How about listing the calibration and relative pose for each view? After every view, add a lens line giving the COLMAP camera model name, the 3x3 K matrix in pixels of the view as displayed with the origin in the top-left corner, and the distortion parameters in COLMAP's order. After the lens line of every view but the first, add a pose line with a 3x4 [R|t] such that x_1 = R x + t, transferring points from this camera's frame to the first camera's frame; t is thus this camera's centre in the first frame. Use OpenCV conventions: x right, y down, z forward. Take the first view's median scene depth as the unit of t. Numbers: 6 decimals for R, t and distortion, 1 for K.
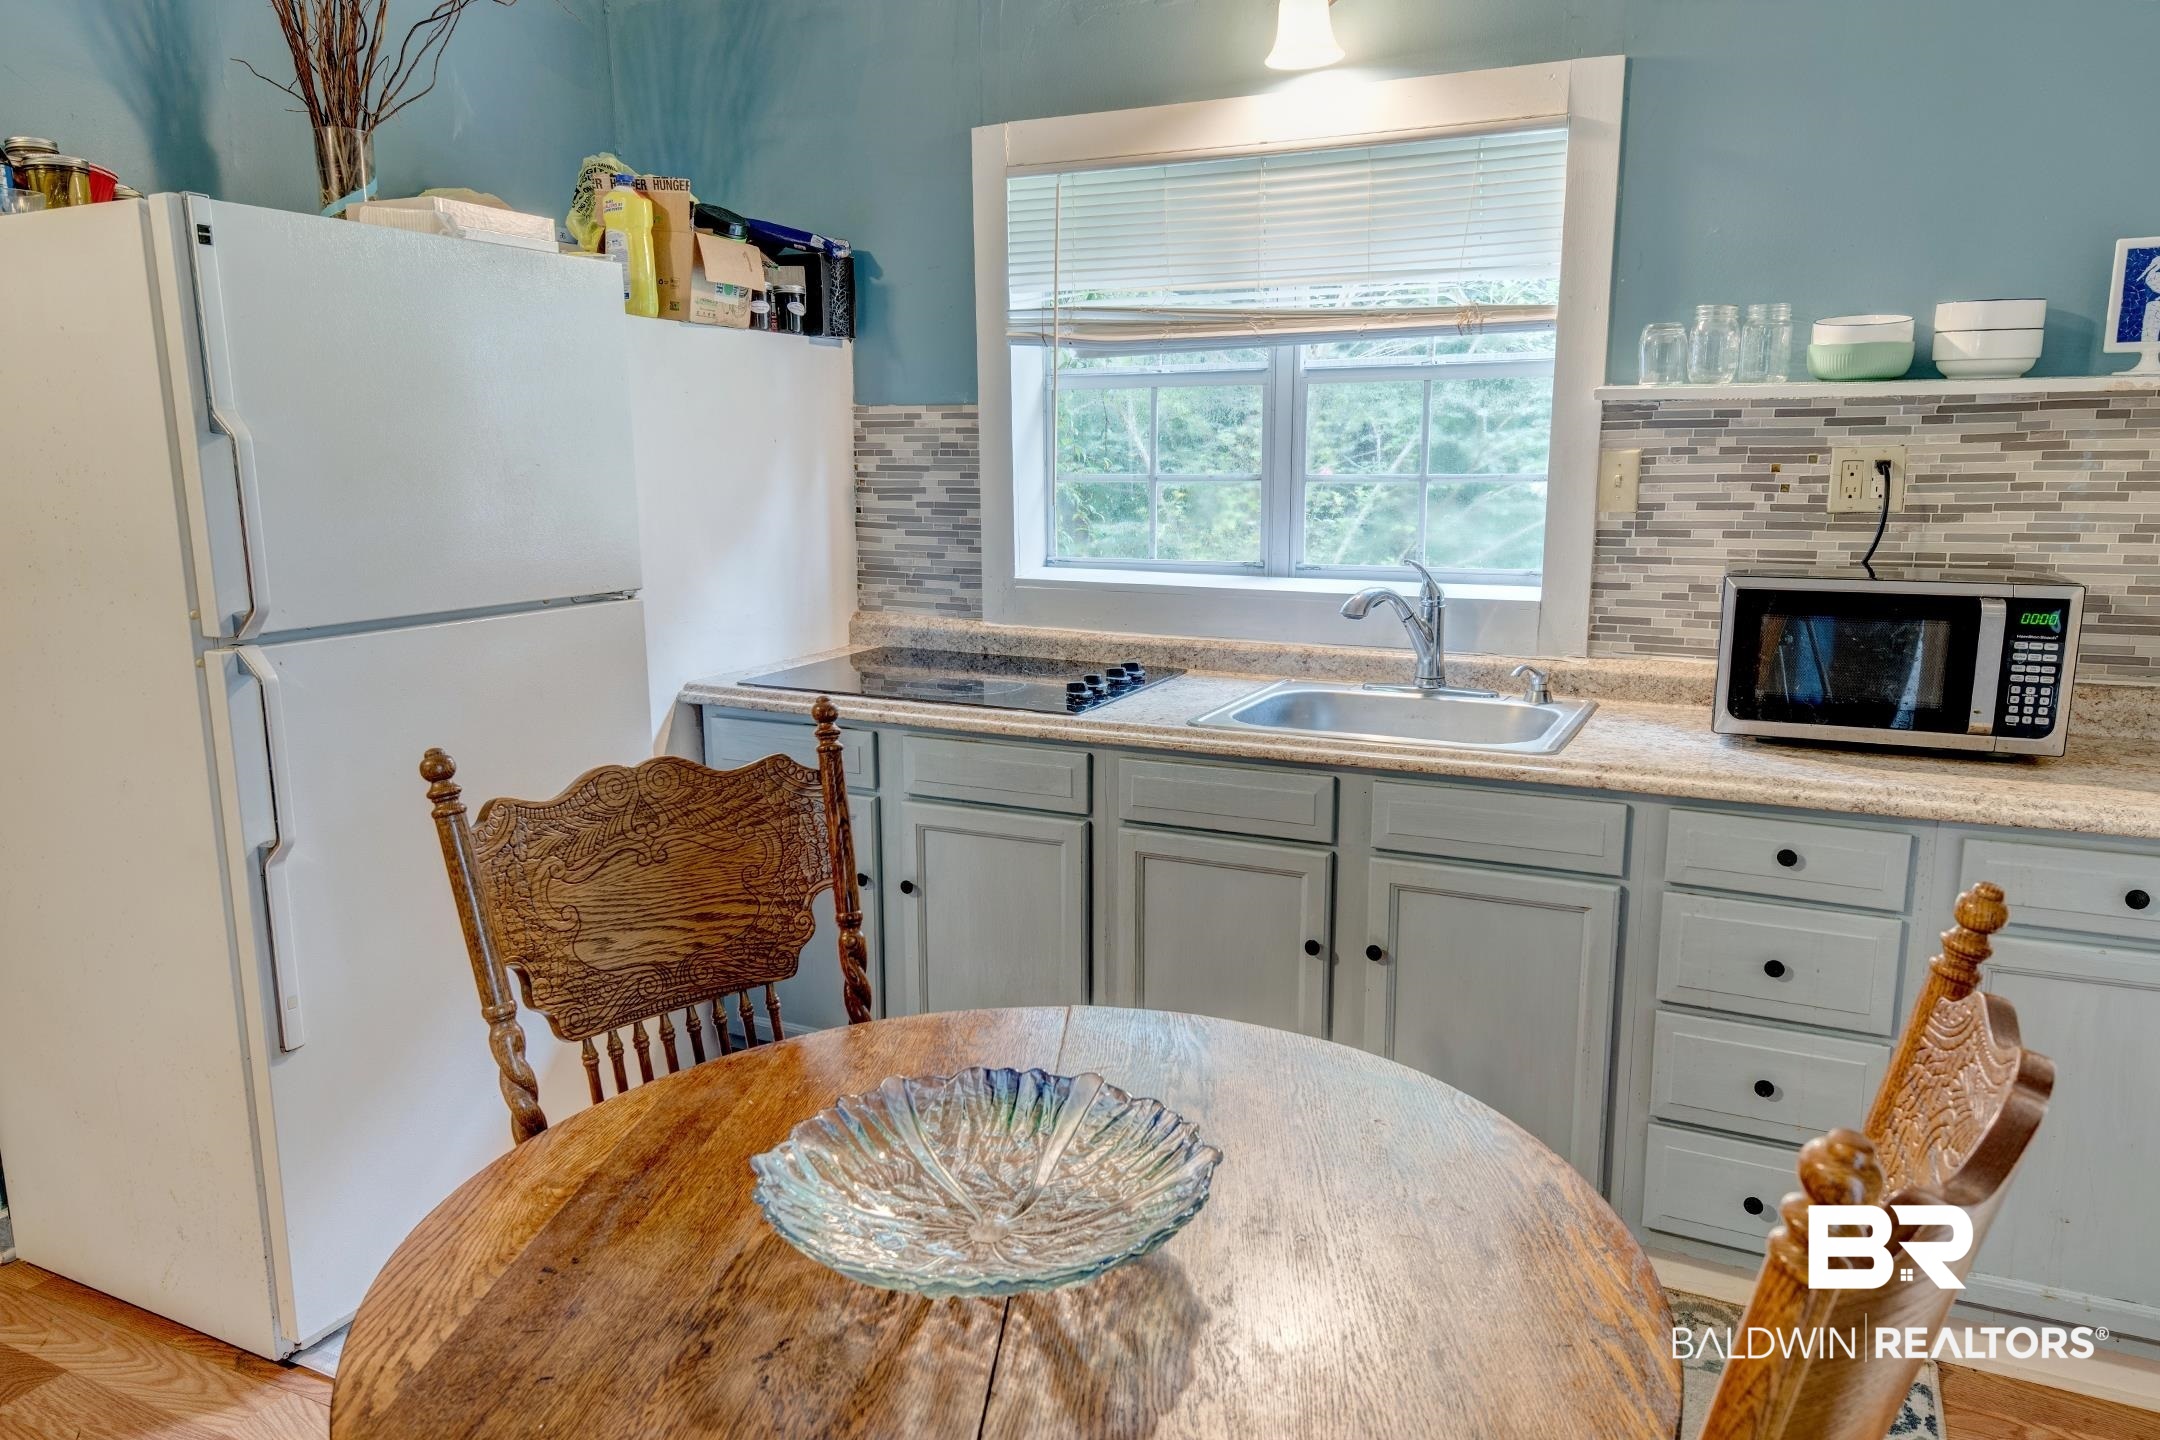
lens RADIAL K [[1479.6, 0, 1082.7], [0, 1479.6, 728.8], [0, 0, 1]] dist [0.024388, 0.001299]
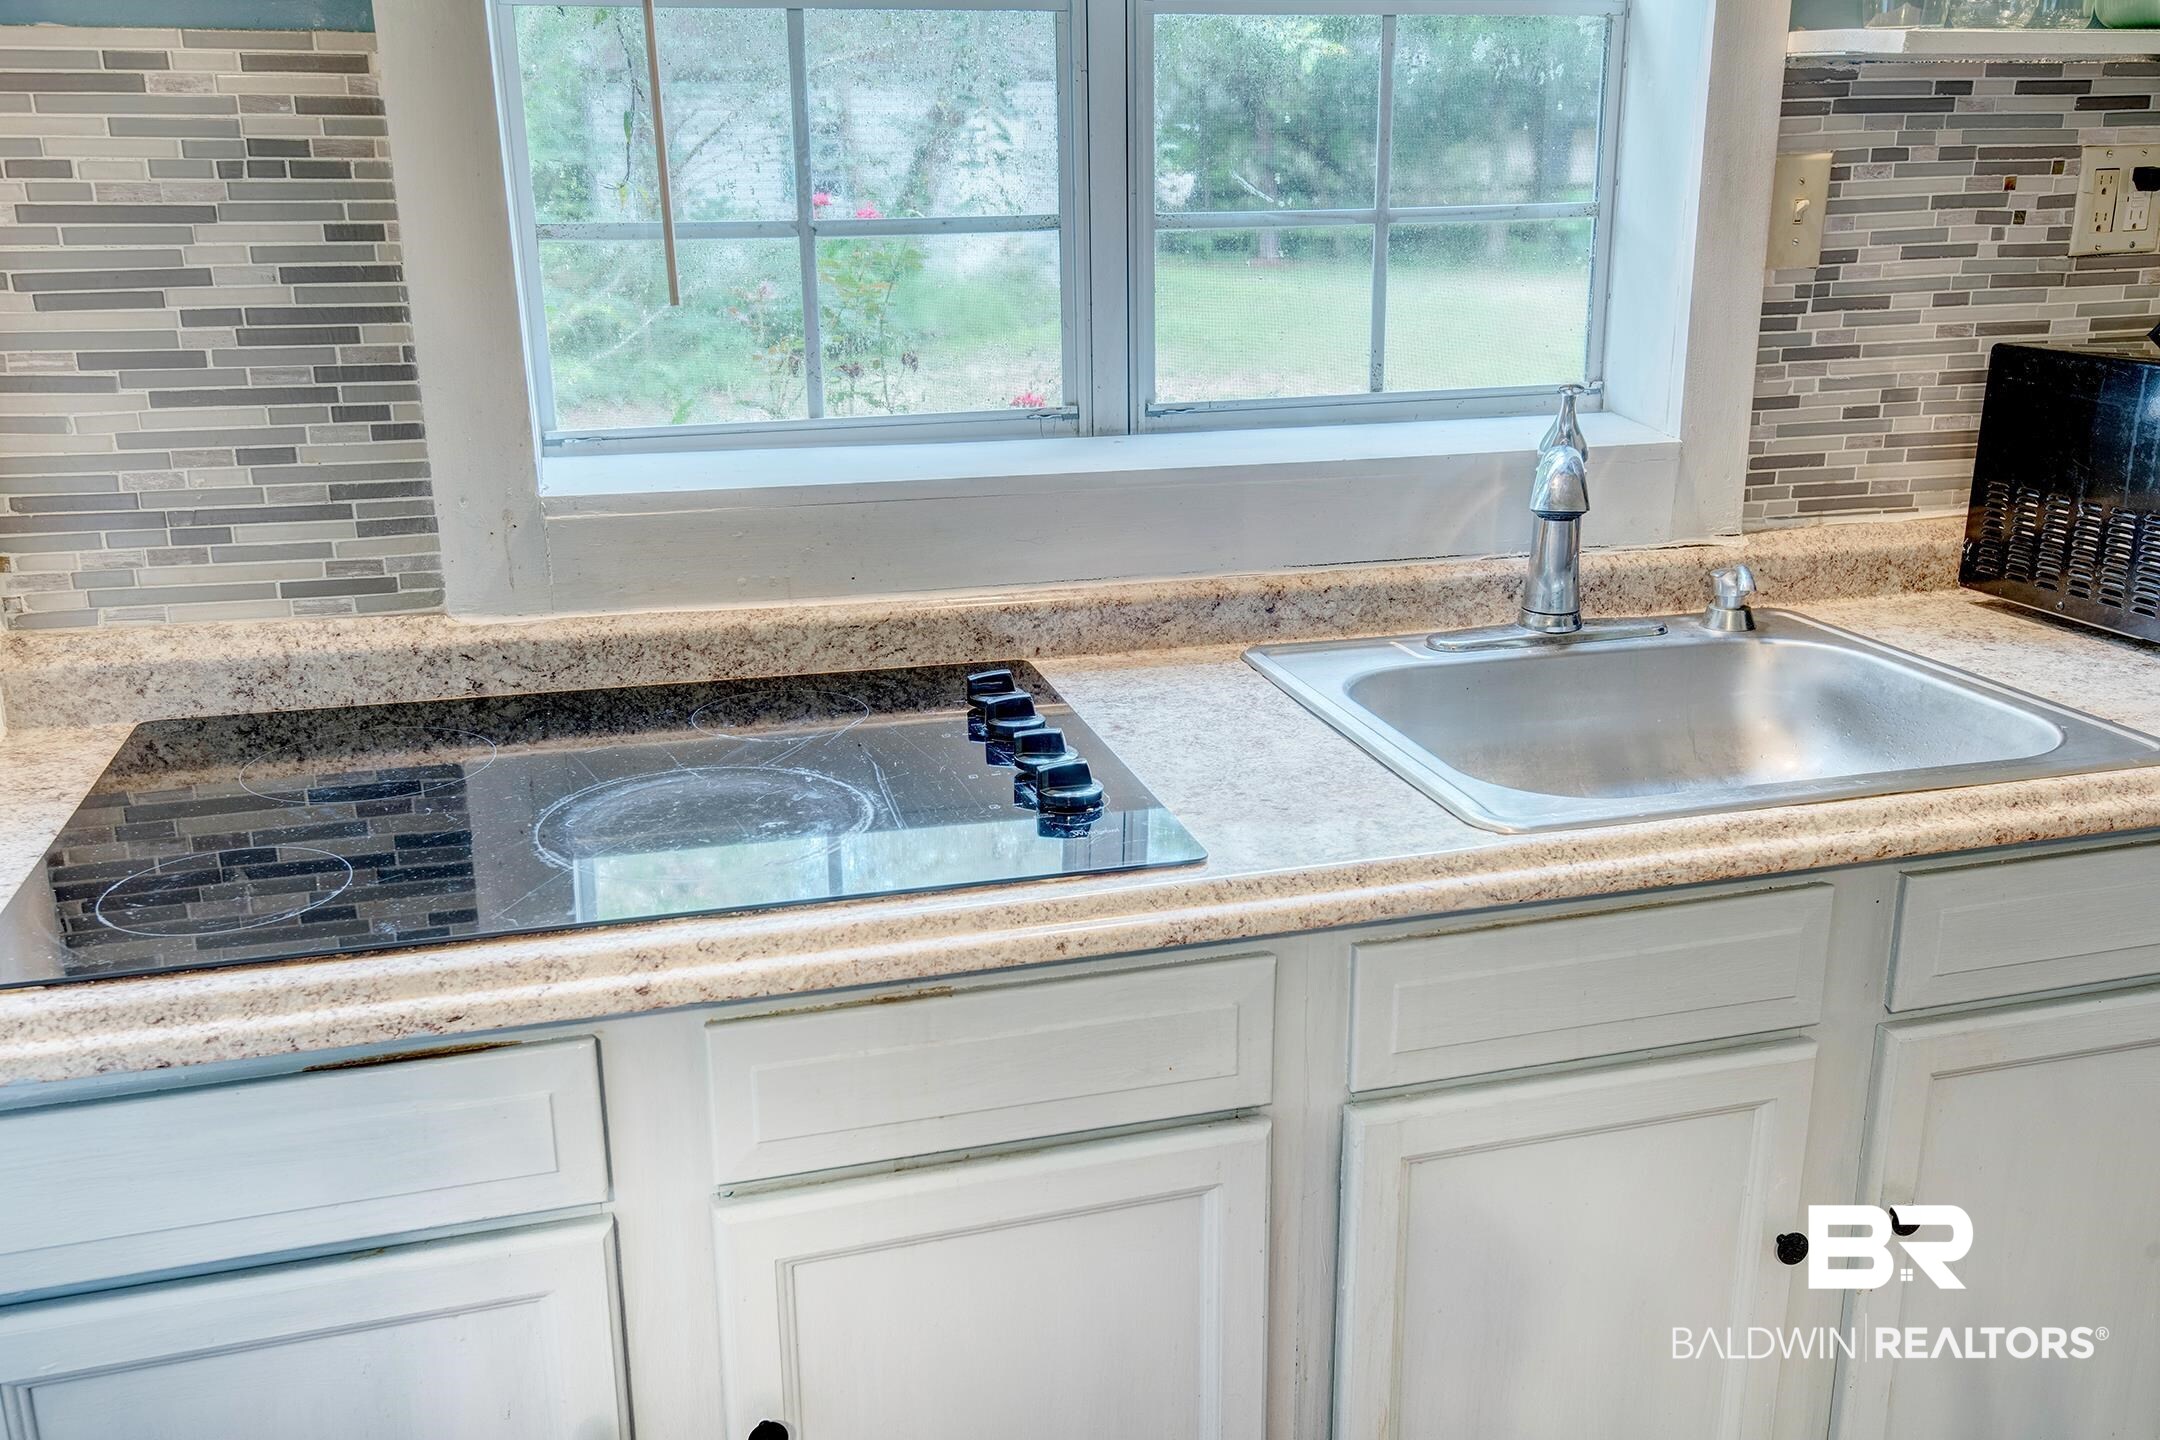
lens RADIAL K [[1807.8, 0, 1084.6], [0, 1807.8, 716.9], [0, 0, 1]] dist [0.019650, 0.017481]
pose [[0.752944, -0.188405, 0.630539, -0.295066], [0.133181, 0.981941, 0.134368, -0.105409], [-0.644468, -0.017196, 0.764438, 0.632755]]
